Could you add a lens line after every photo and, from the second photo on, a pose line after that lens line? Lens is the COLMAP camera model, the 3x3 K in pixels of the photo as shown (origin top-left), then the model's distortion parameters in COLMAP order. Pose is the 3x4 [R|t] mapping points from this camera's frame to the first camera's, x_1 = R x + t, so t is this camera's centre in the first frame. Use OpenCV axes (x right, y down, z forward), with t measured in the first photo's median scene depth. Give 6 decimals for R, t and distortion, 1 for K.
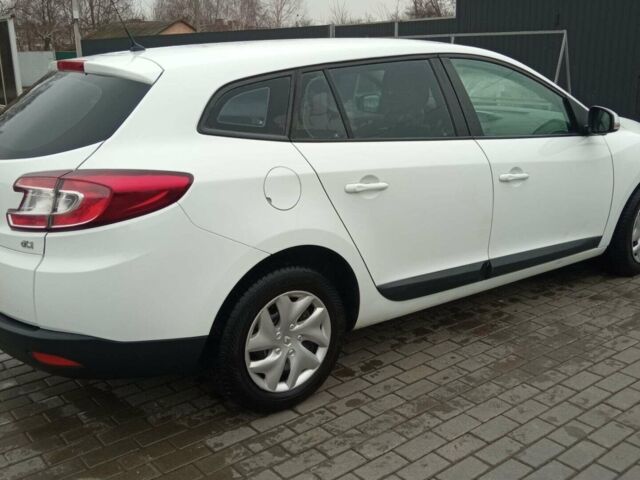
lens RADIAL K [[696.6, 0, 320.0], [0, 696.6, 240.0], [0, 0, 1]] dist [0.085195, -0.284634]
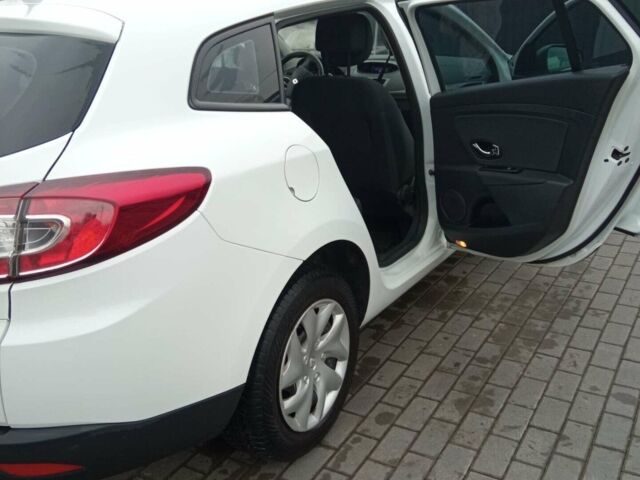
lens RADIAL K [[696.6, 0, 320.0], [0, 696.6, 240.0], [0, 0, 1]] dist [0.085195, -0.284634]
pose [[0.937408, -0.143536, 0.317276, -0.281849], [0.125048, 0.989080, 0.078002, -0.057023], [-0.325008, -0.033444, 0.945120, 0.266643]]
